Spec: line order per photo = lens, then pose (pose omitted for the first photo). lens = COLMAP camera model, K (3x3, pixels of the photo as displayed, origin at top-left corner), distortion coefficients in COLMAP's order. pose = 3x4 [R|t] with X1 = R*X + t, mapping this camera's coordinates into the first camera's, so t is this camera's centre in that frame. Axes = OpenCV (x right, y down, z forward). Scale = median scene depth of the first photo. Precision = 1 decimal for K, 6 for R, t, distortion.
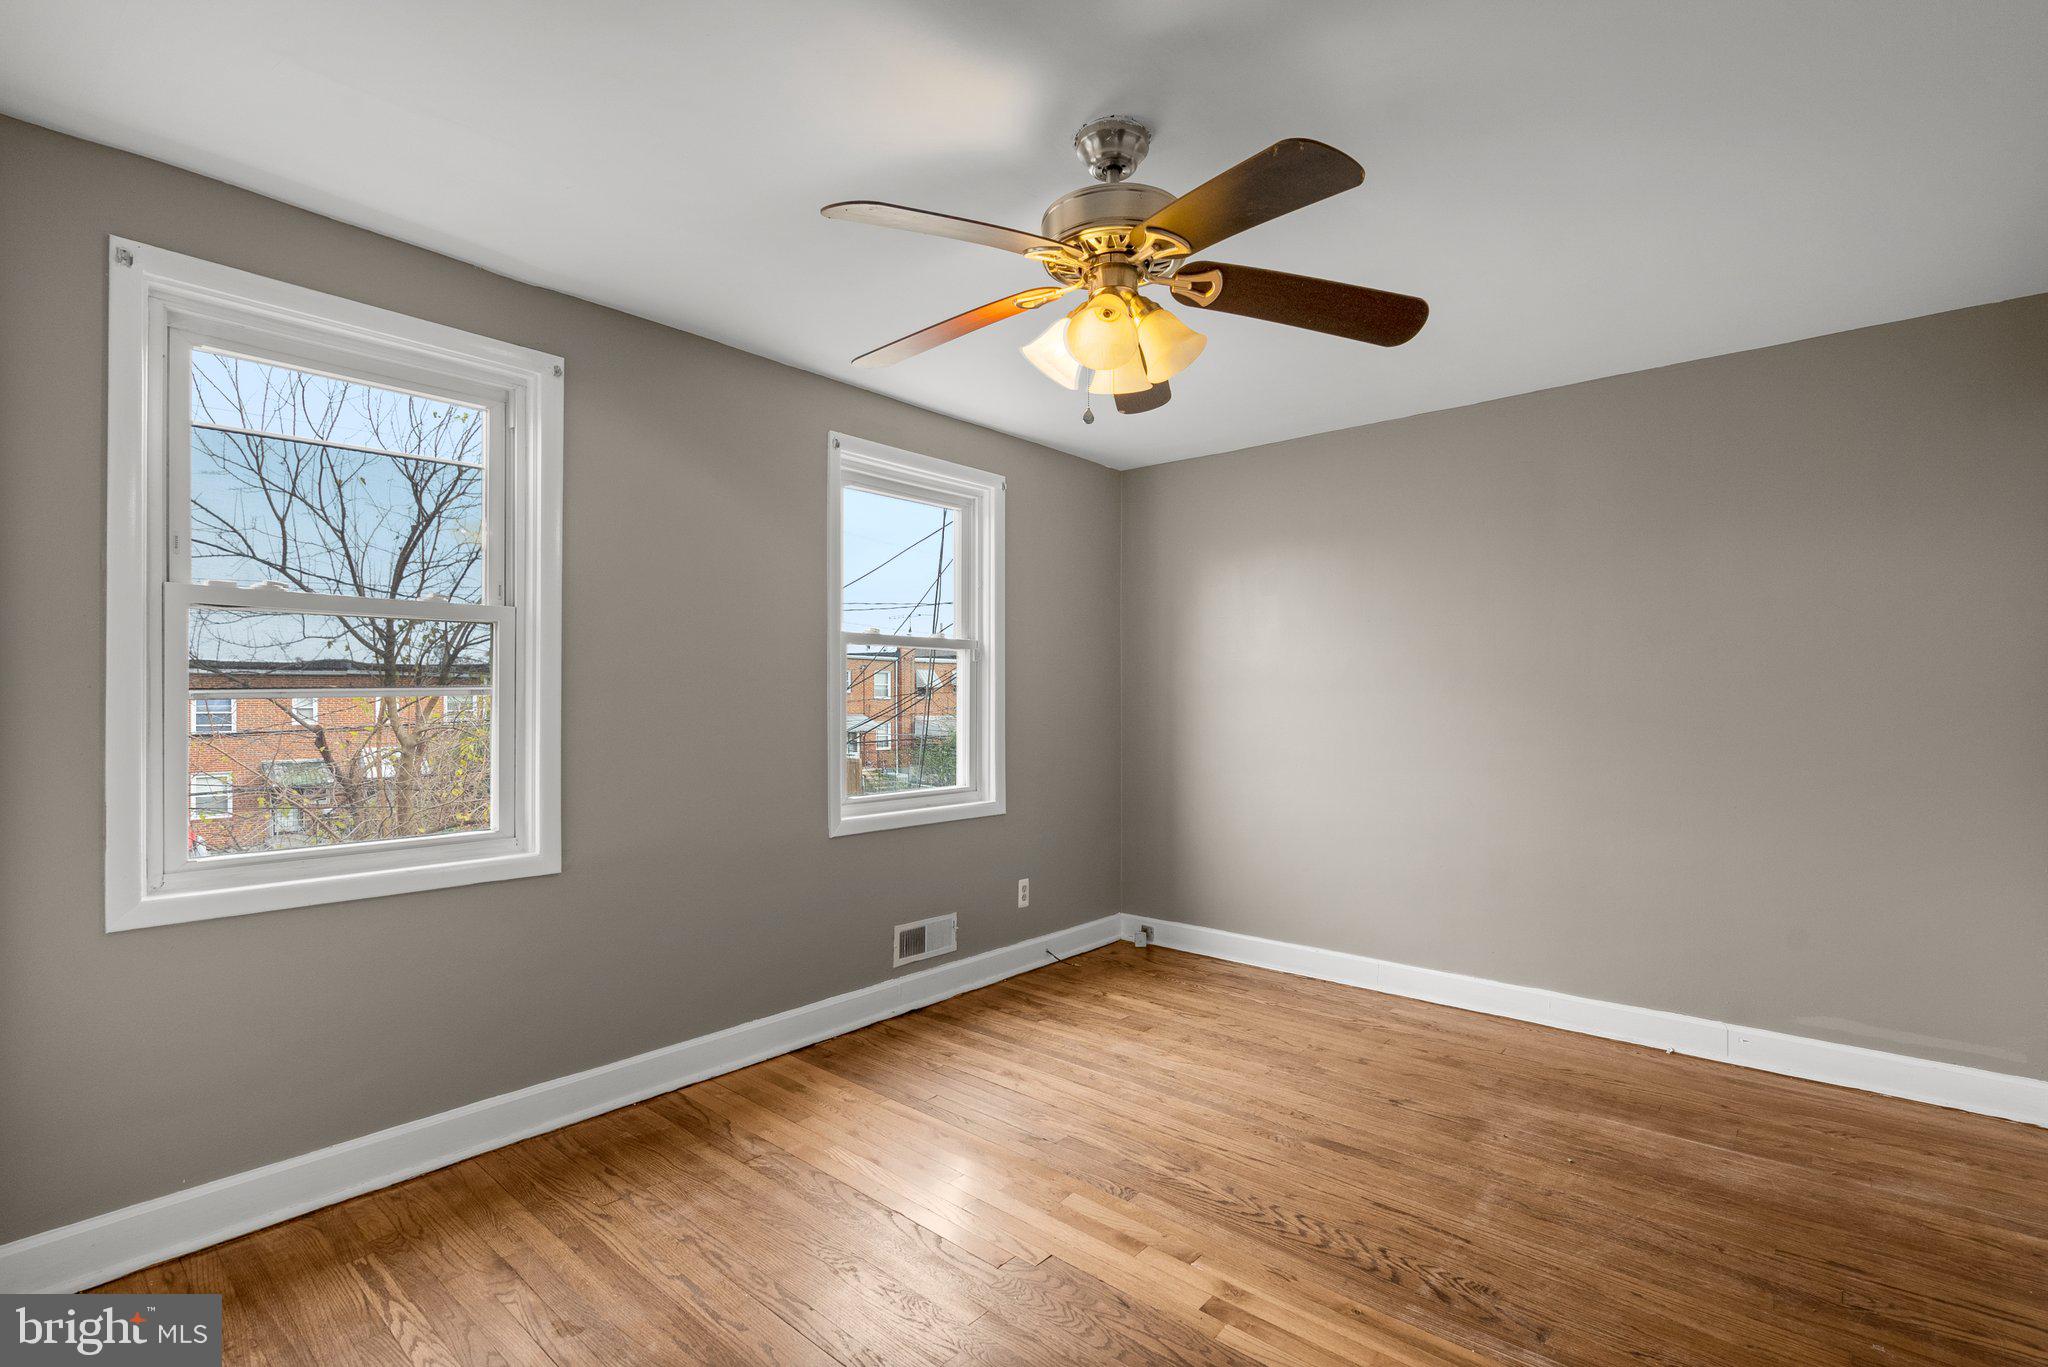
lens RADIAL K [[932.8, 0, 1031.0], [0, 932.8, 697.6], [0, 0, 1]] dist [-0.000625, 0.000628]
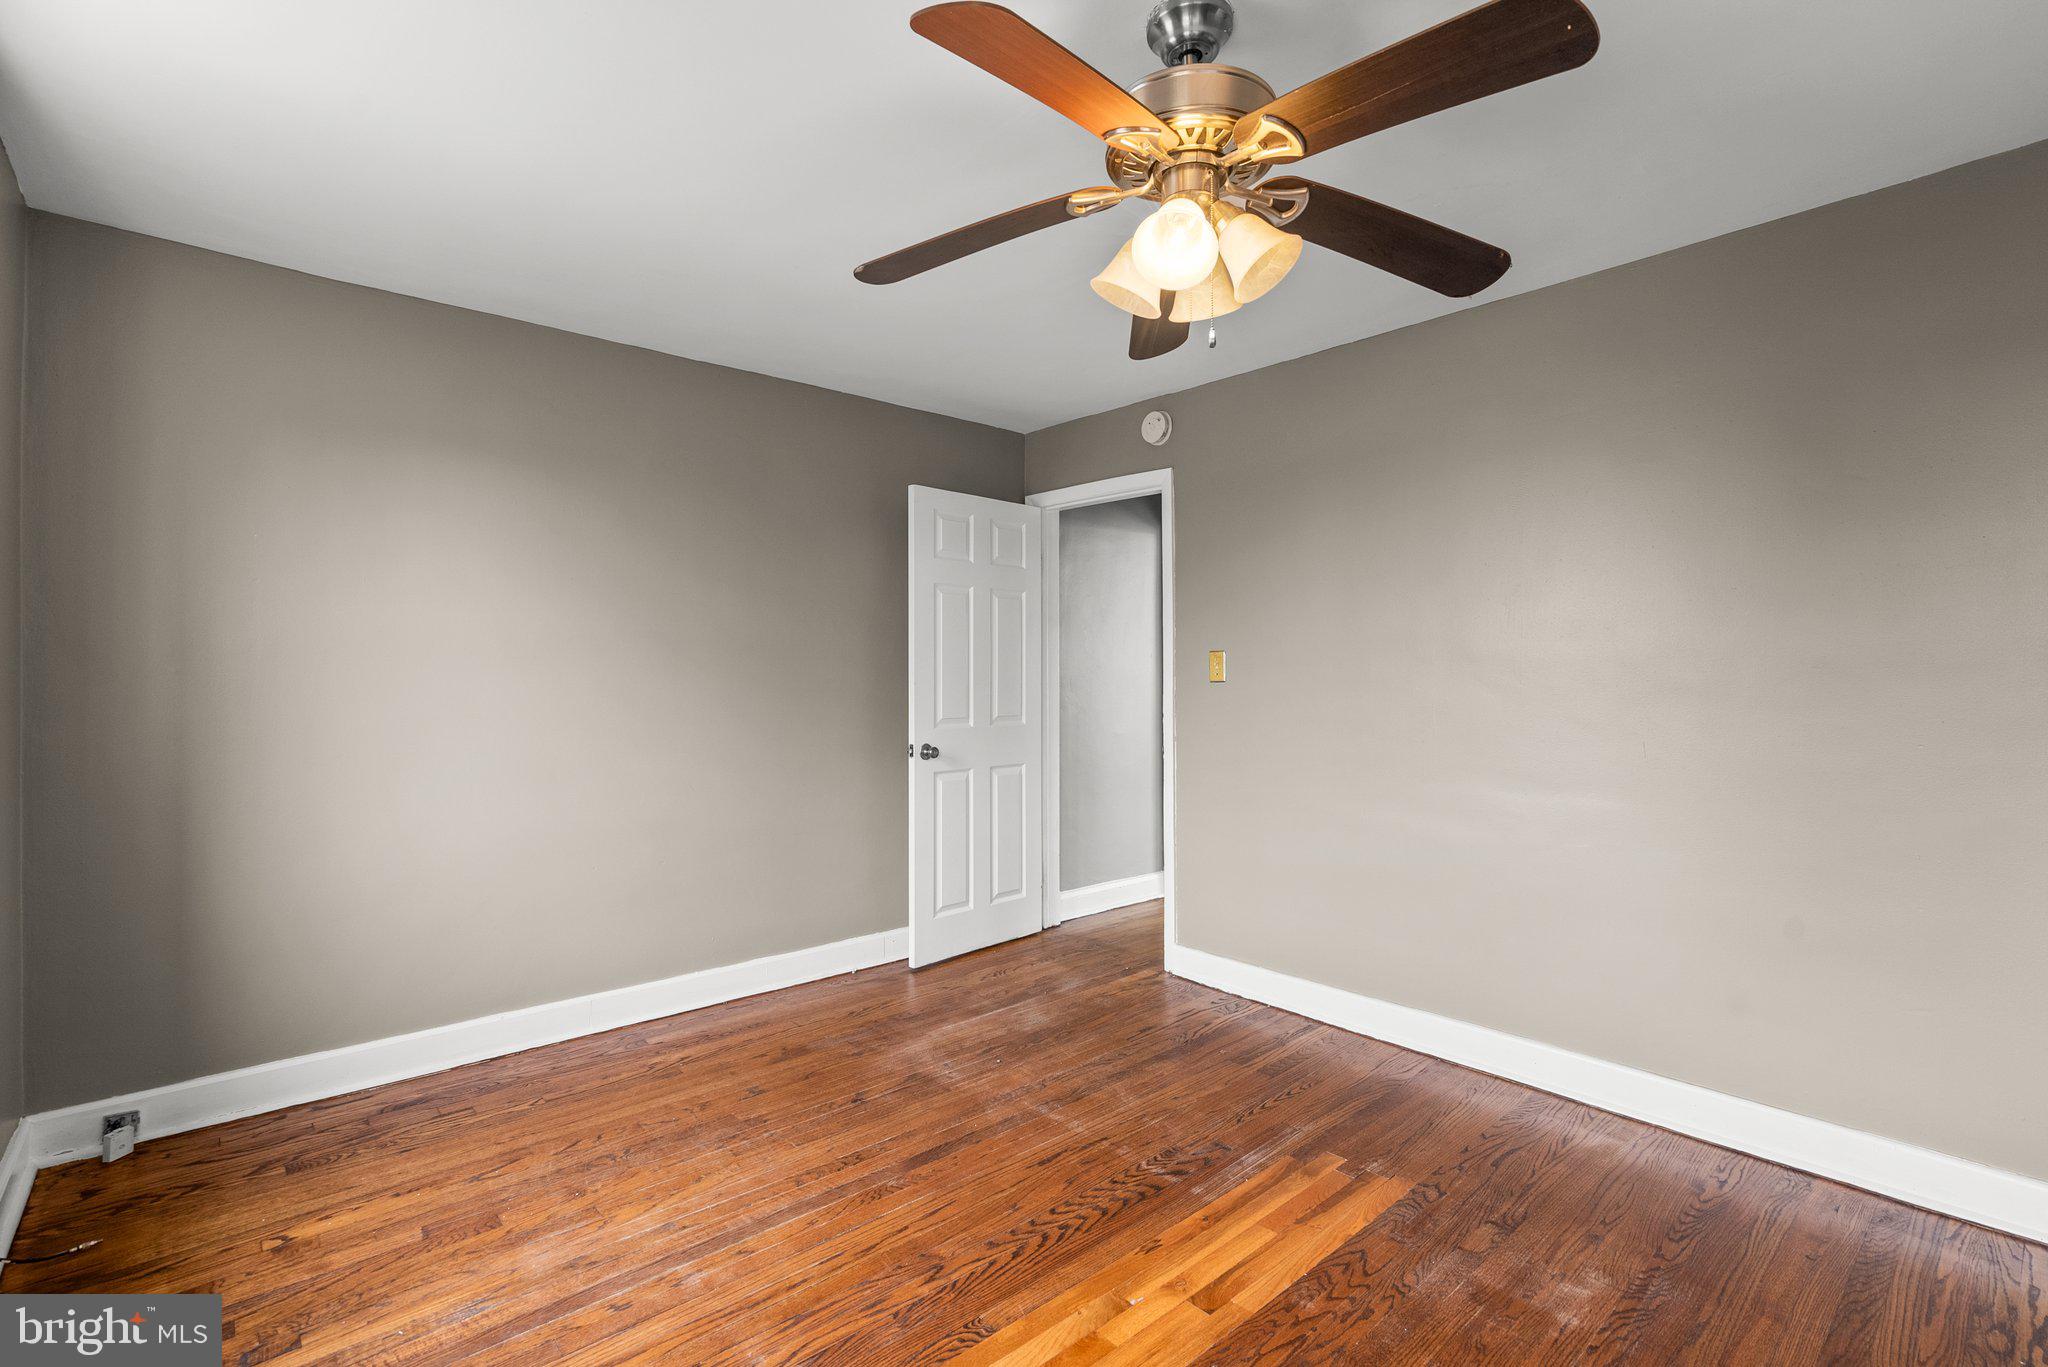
lens RADIAL K [[932.8, 0, 1031.0], [0, 932.8, 697.6], [0, 0, 1]] dist [-0.000625, 0.000628]
pose [[0.129323, -0.023719, 0.991319, -0.501619], [-0.001378, 0.999709, 0.024099, 0.002655], [-0.991602, -0.004482, 0.129253, 0.689472]]
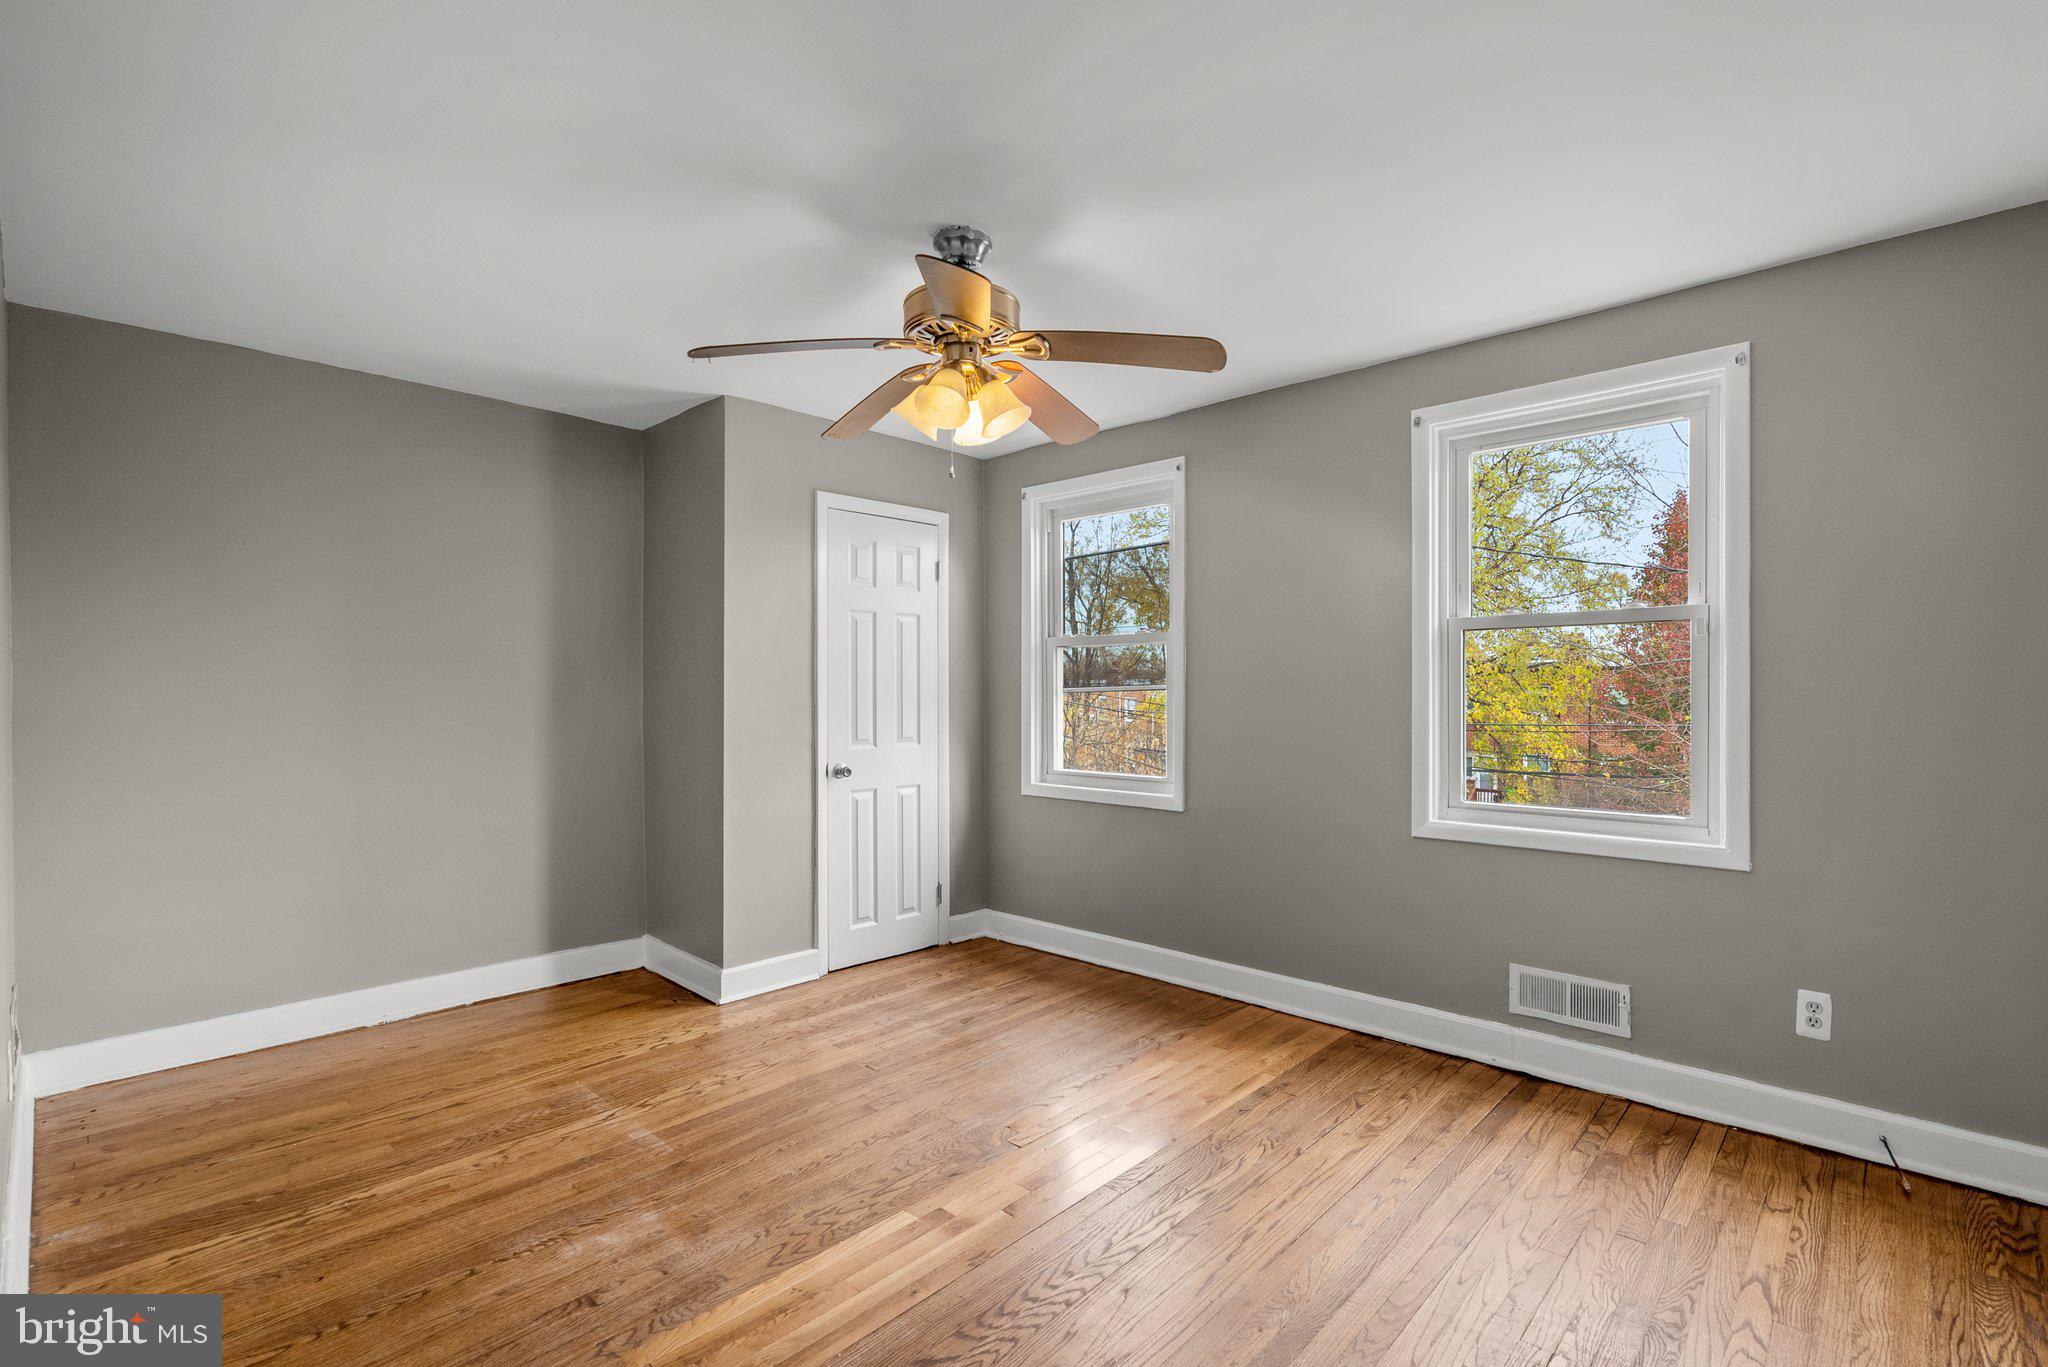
lens RADIAL K [[932.8, 0, 1031.0], [0, 932.8, 697.6], [0, 0, 1]] dist [-0.000625, 0.000628]
pose [[-0.041986, 0.004450, -0.999108, 0.879410], [0.003695, 0.999984, 0.004299, 0.003017], [0.999111, -0.003512, -0.042002, 0.758081]]
